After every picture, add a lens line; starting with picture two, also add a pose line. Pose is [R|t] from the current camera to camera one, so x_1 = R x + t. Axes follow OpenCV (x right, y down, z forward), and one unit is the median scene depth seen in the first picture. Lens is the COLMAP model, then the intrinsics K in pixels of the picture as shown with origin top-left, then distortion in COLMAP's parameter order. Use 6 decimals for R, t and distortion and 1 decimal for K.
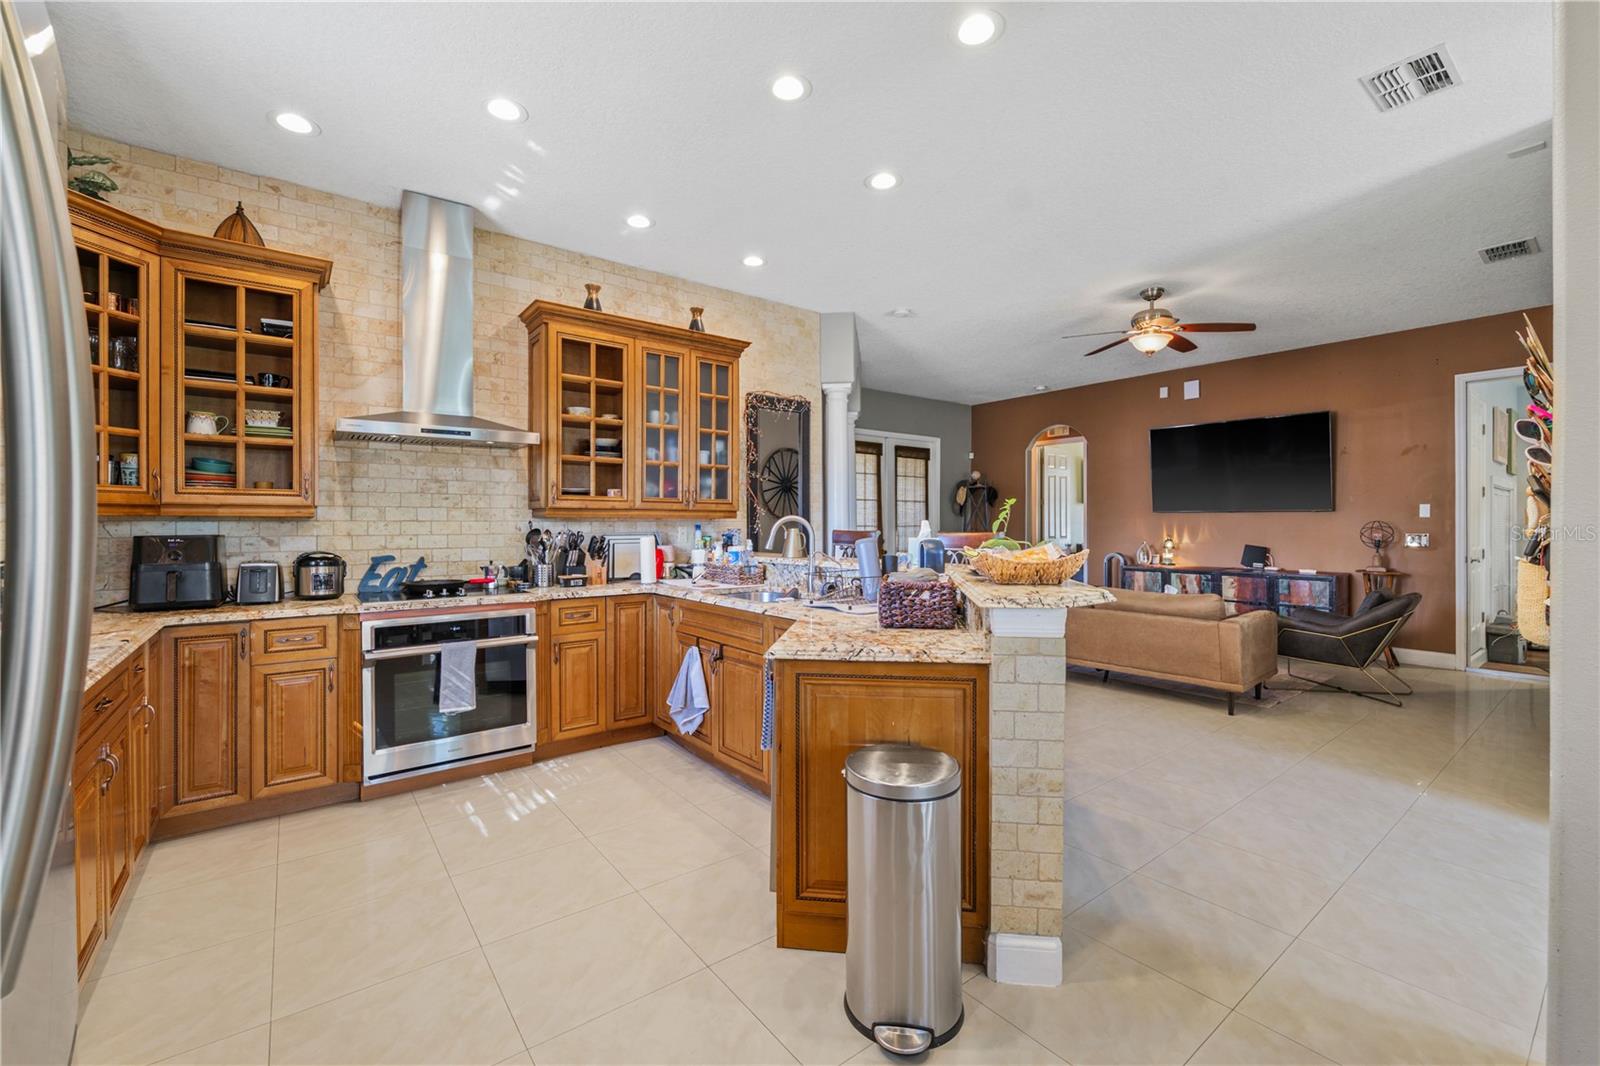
lens RADIAL K [[667.1, 0, 805.5], [0, 667.1, 526.7], [0, 0, 1]] dist [-0.002730, 0.000998]
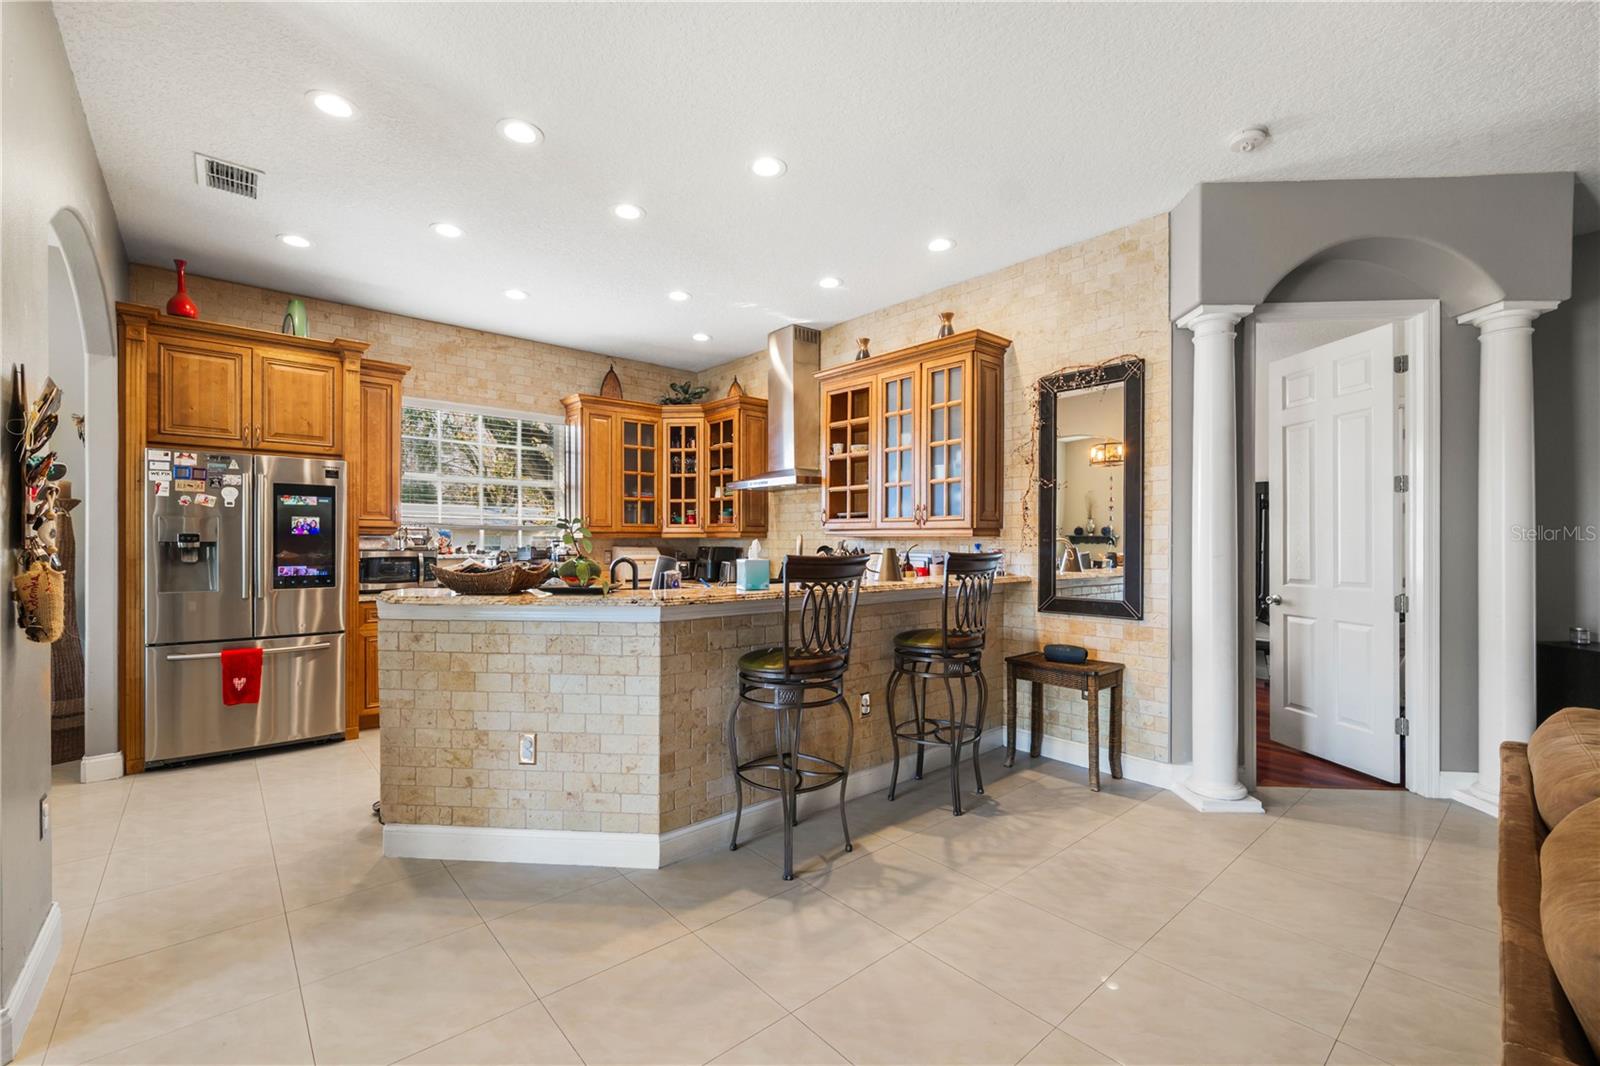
lens RADIAL K [[667.1, 0, 797.7], [0, 667.1, 548.9], [0, 0, 1]] dist [-0.002730, 0.000998]
pose [[0.060674, 0.013088, -0.998072, 0.913792], [-0.006474, 0.999898, 0.012718, -0.006930], [0.998137, 0.005690, 0.060753, 0.877750]]
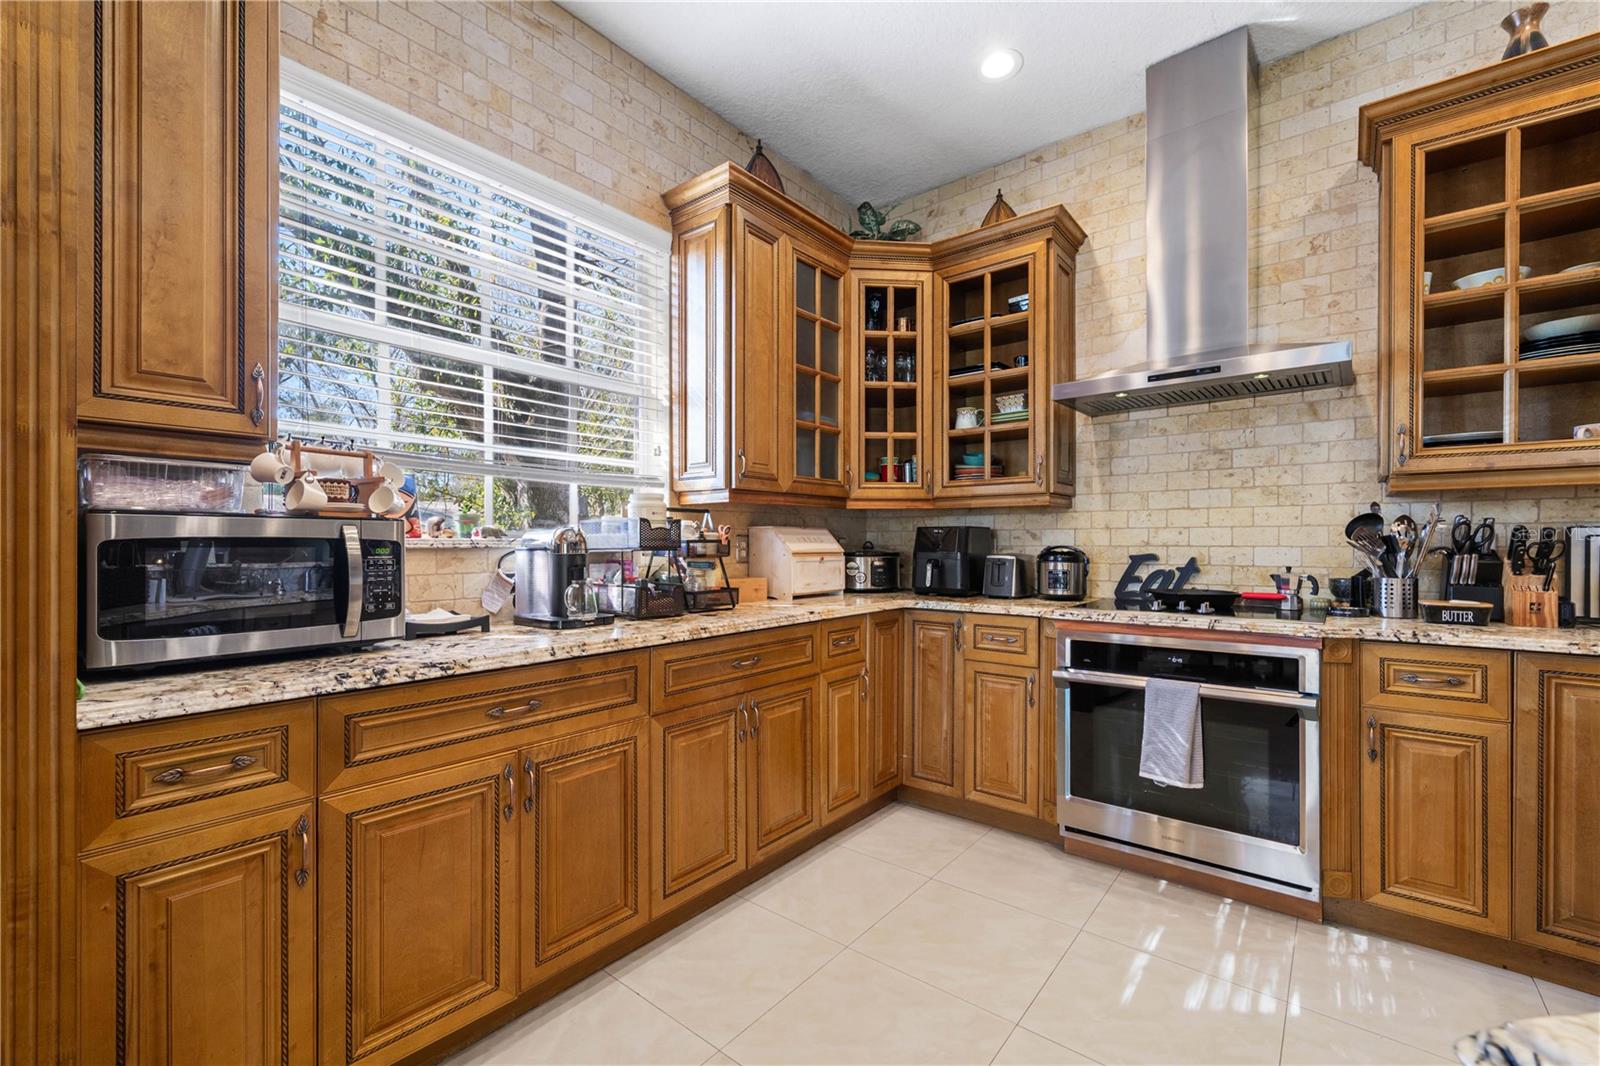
lens RADIAL K [[667.1, 0, 804.2], [0, 667.1, 543.1], [0, 0, 1]] dist [-0.002730, 0.000998]
pose [[0.230588, 0.001777, -0.973050, 0.037955], [-0.003720, 0.999993, 0.000945, 0.029970], [0.973044, 0.003402, 0.230593, 0.405167]]
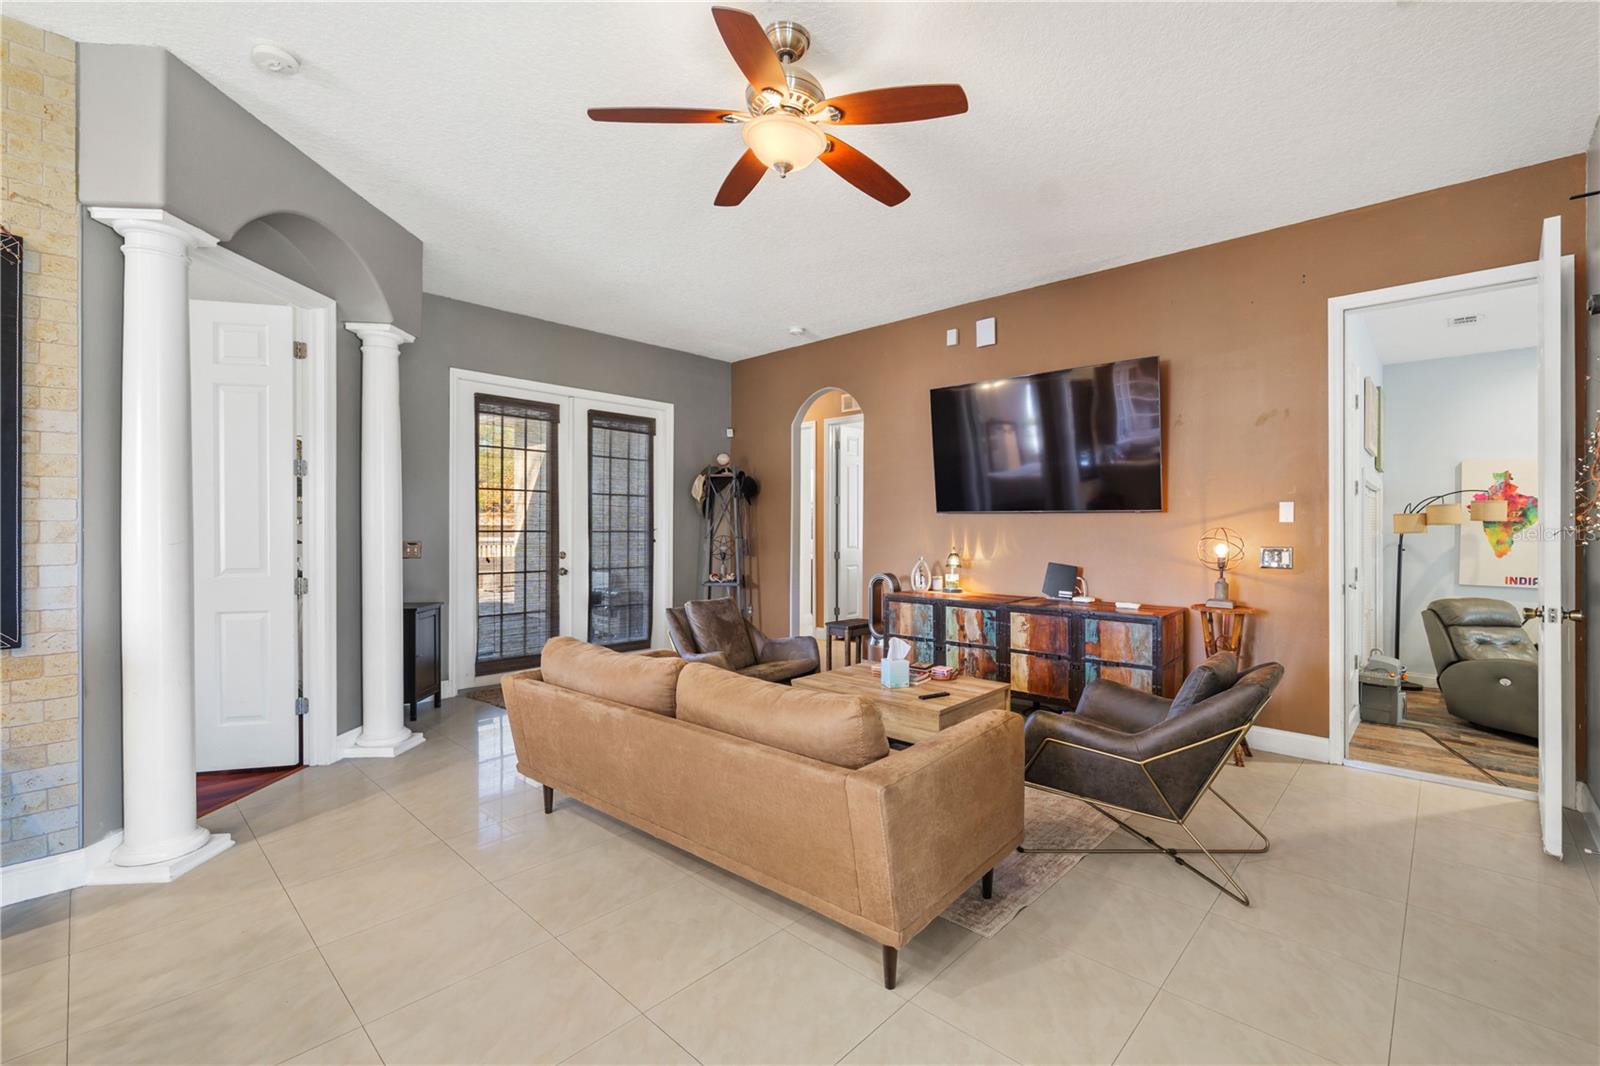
lens RADIAL K [[667.1, 0, 856.9], [0, 667.1, 528.9], [0, 0, 1]] dist [-0.002730, 0.000998]
pose [[0.983661, 0.005780, 0.179939, 0.639919], [-0.005016, 0.999976, -0.004705, -0.004541], [-0.179962, 0.003725, 0.983666, 0.696388]]
